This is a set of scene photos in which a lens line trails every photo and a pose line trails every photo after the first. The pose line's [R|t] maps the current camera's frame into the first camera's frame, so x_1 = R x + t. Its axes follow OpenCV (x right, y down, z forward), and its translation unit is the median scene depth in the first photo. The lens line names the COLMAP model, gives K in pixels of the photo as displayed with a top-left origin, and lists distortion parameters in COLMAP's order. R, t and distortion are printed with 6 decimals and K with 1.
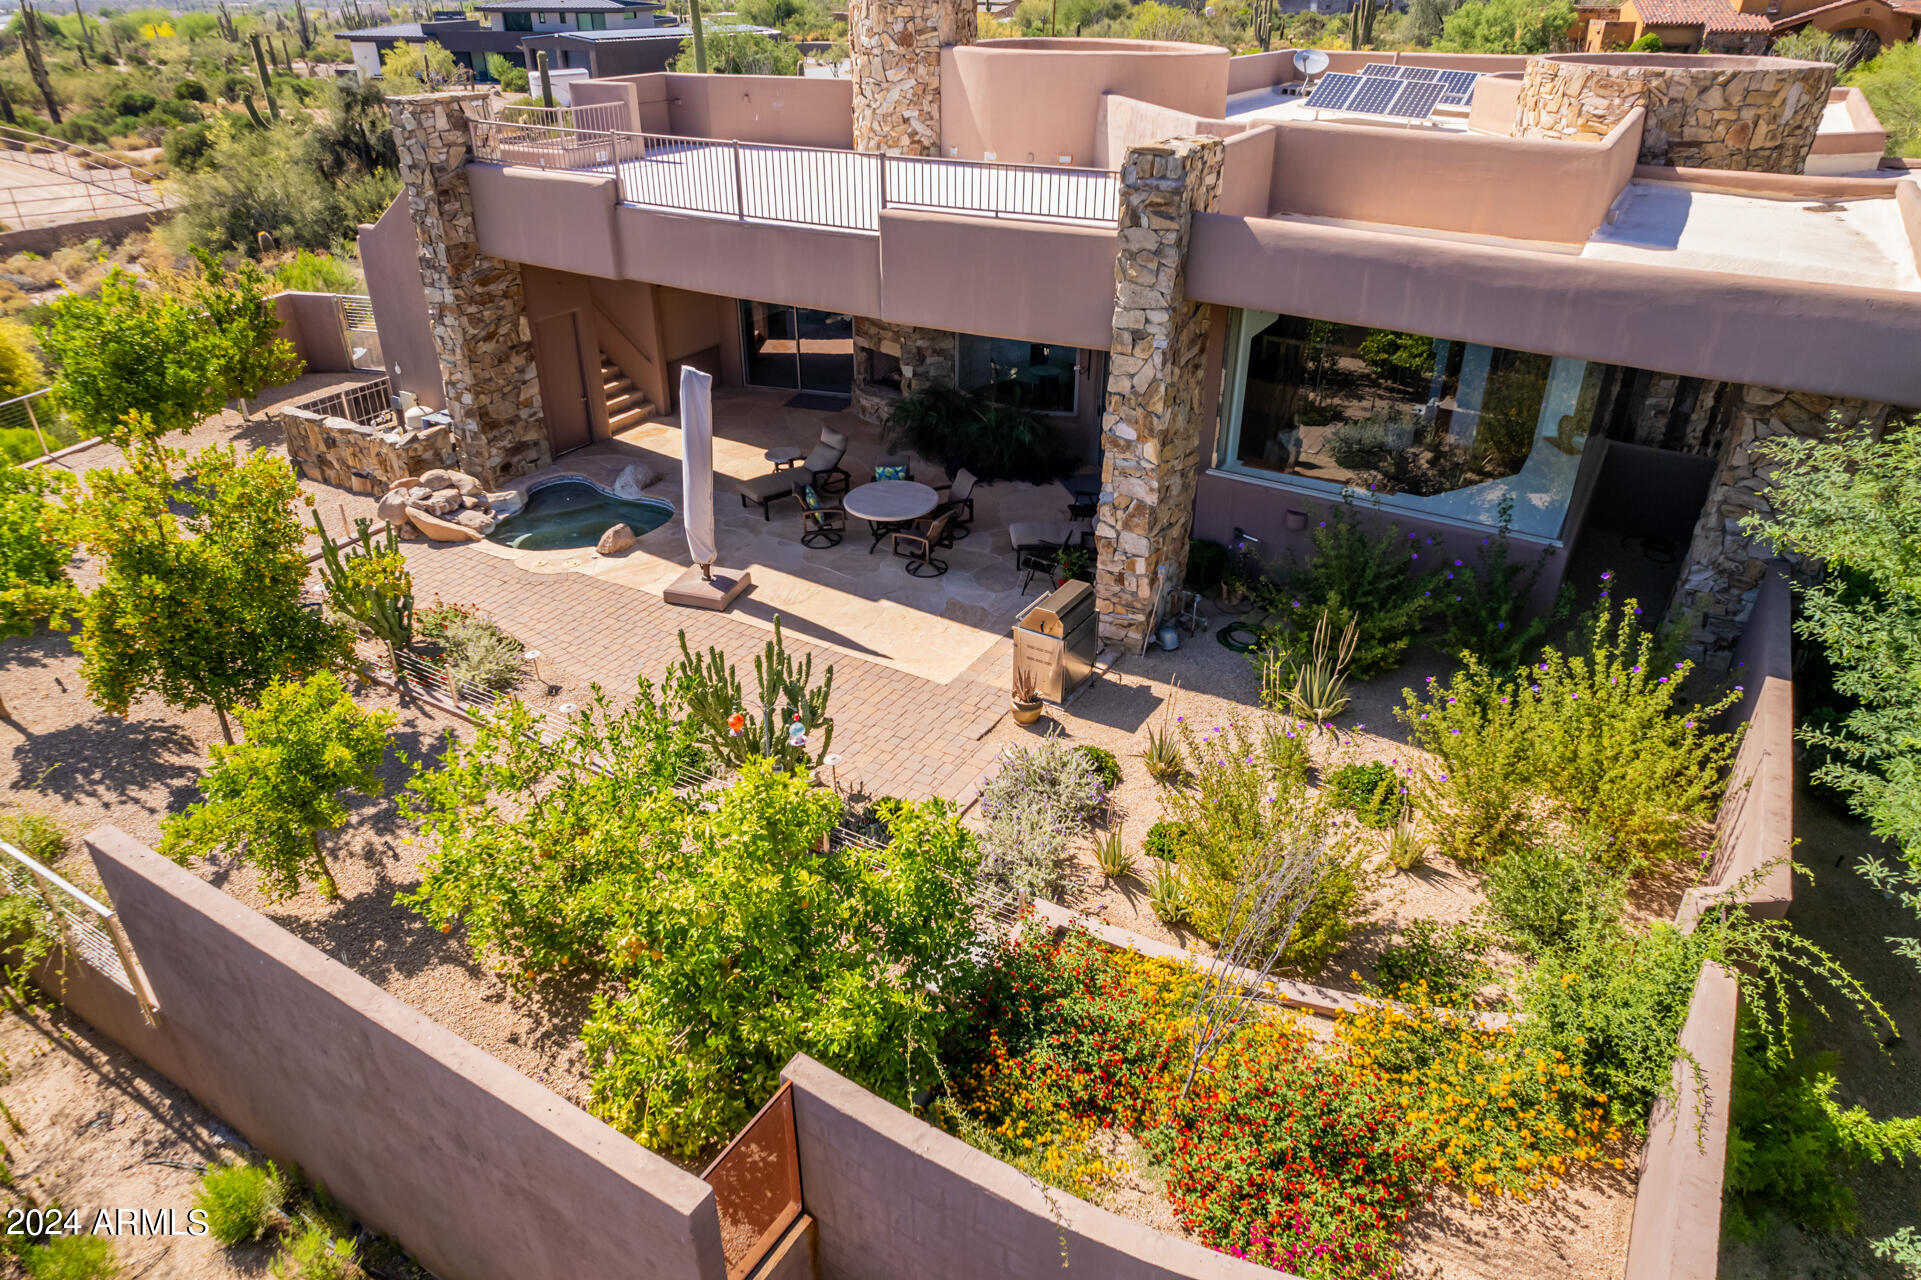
lens RADIAL K [[1224.9, 0, 954.6], [0, 1224.9, 650.2], [0, 0, 1]] dist [-0.081610, 0.074327]
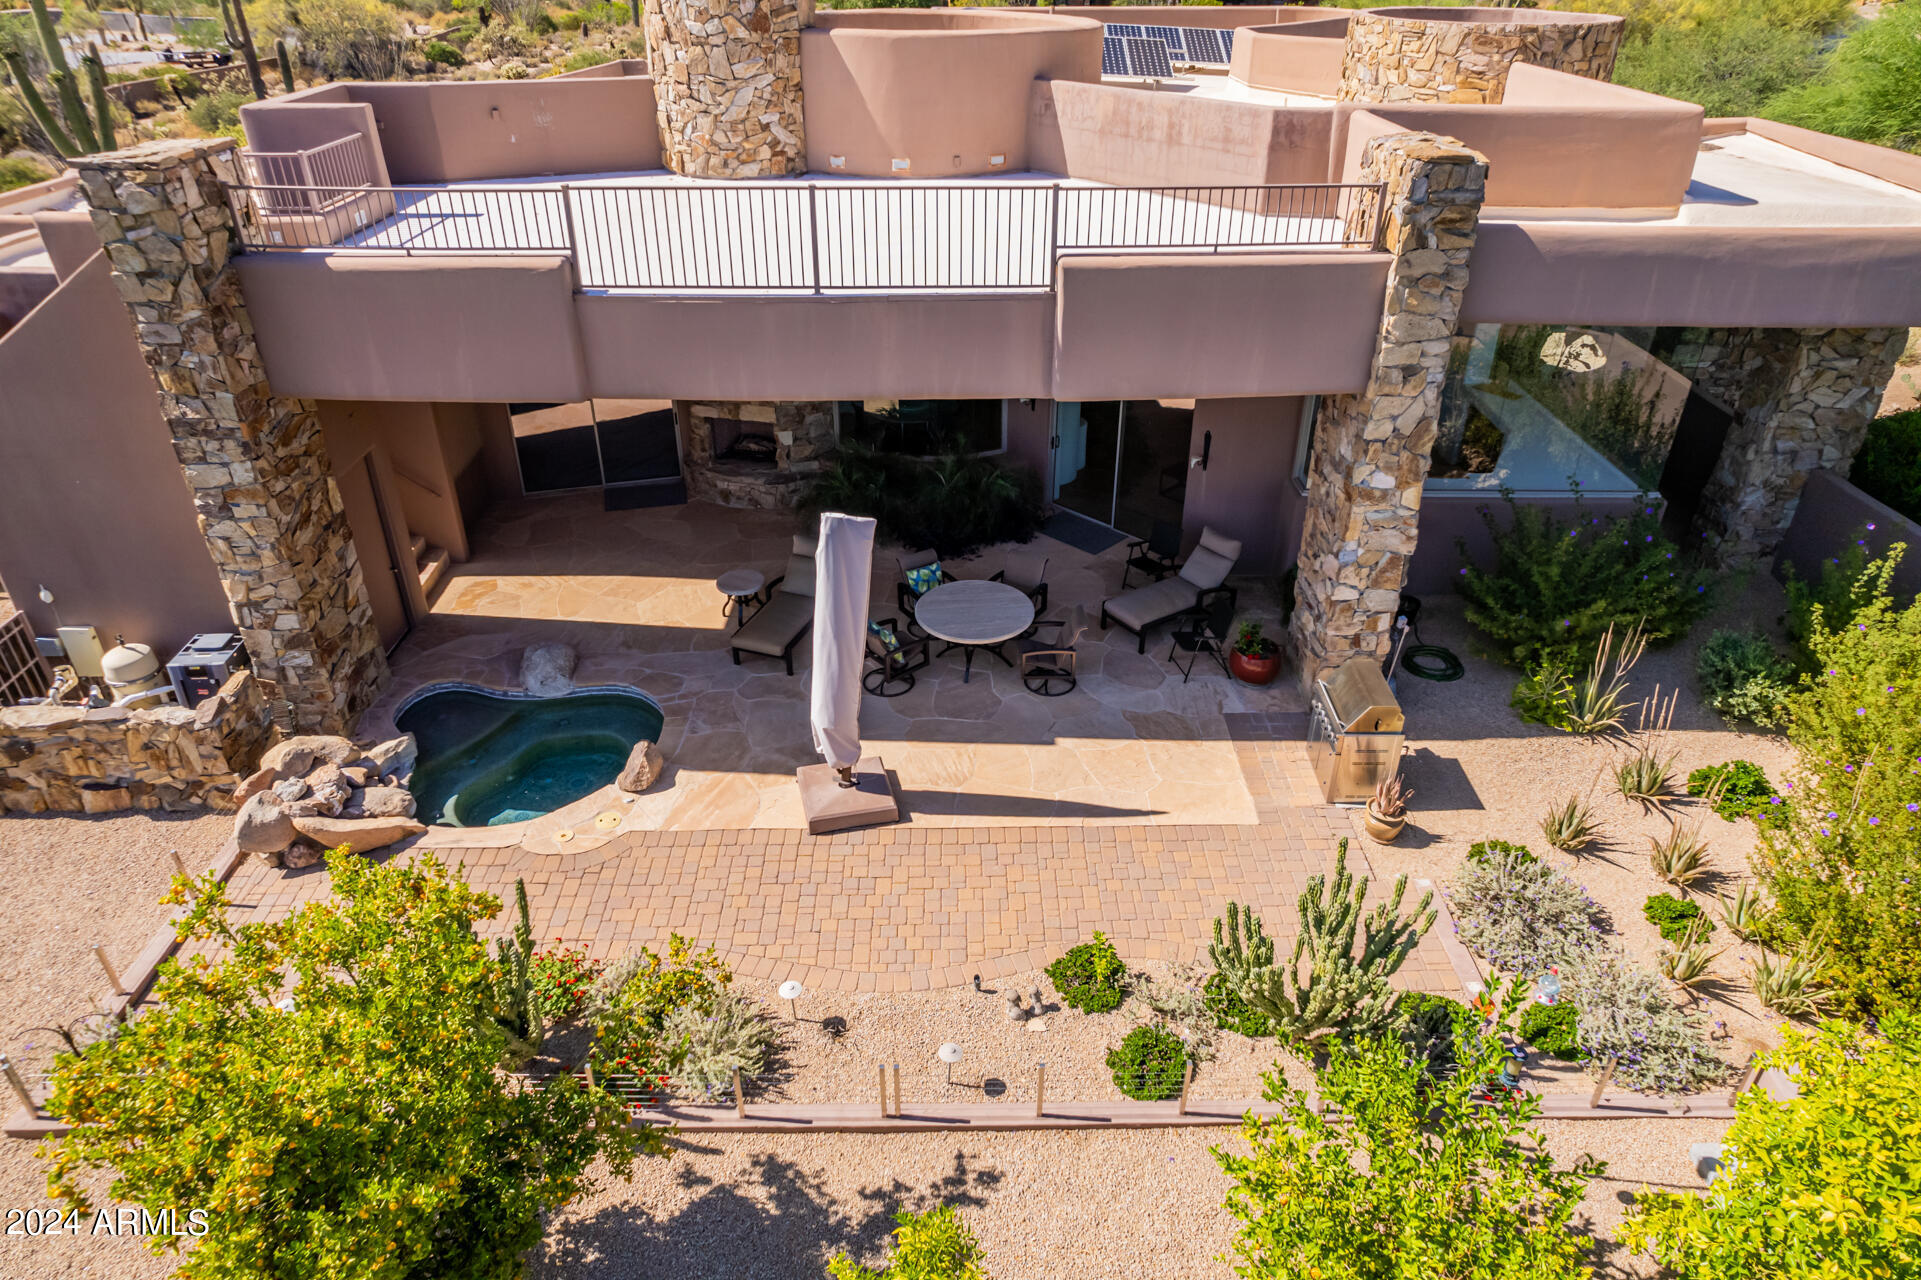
lens RADIAL K [[1224.9, 0, 954.6], [0, 1224.9, 650.2], [0, 0, 1]] dist [-0.081610, 0.074327]
pose [[0.850689, -0.273592, 0.448860, -0.410737], [0.257970, 0.961270, 0.097009, -0.171624], [-0.458017, 0.033268, 0.888321, 0.286024]]
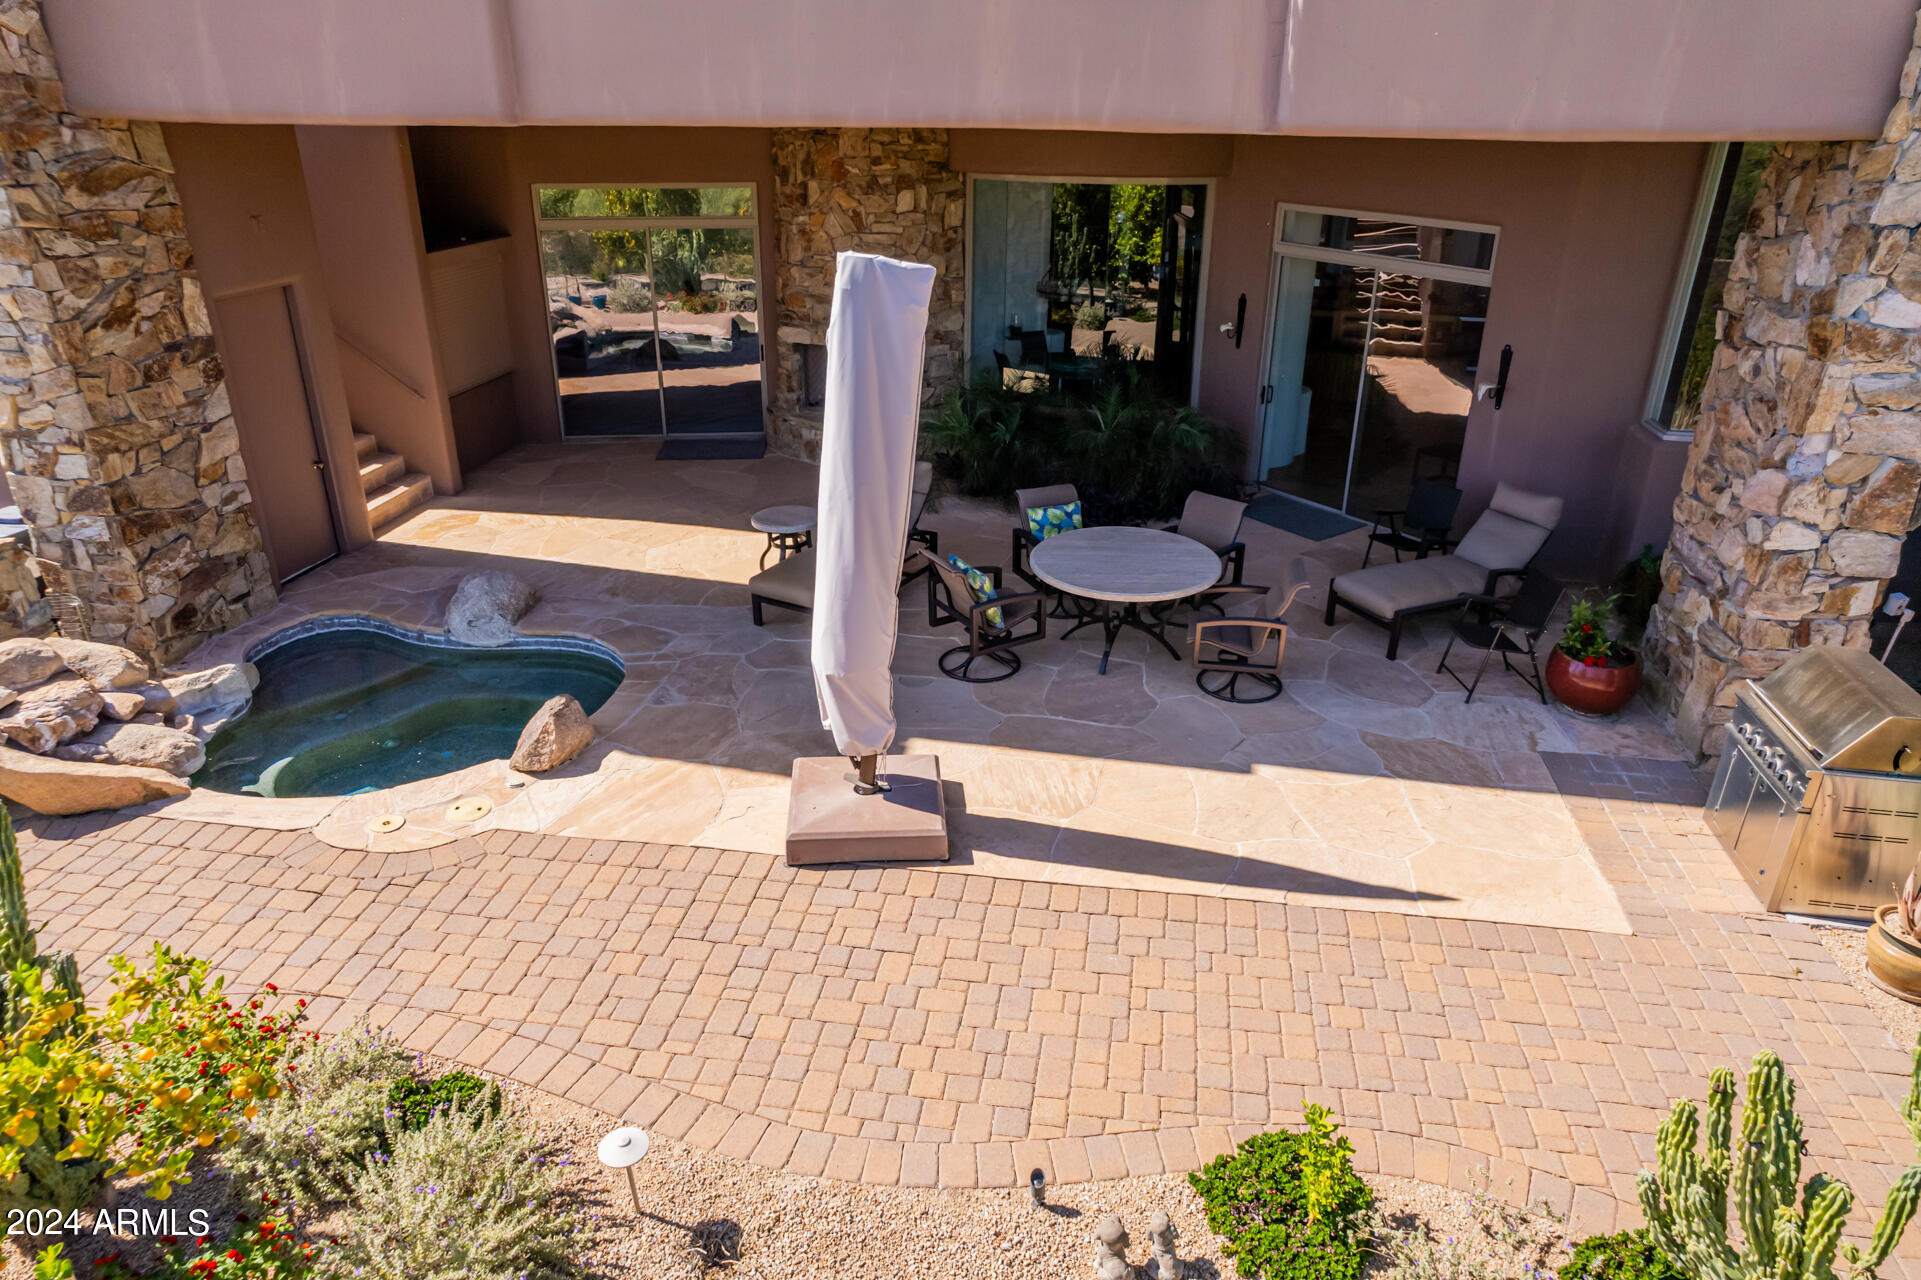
lens RADIAL K [[1224.9, 0, 954.6], [0, 1224.9, 650.2], [0, 0, 1]] dist [-0.081610, 0.074327]
pose [[0.928557, -0.149749, 0.339643, -0.280439], [0.177997, 0.982581, -0.053409, -0.070018], [-0.325729, 0.110048, 0.939037, 0.533828]]
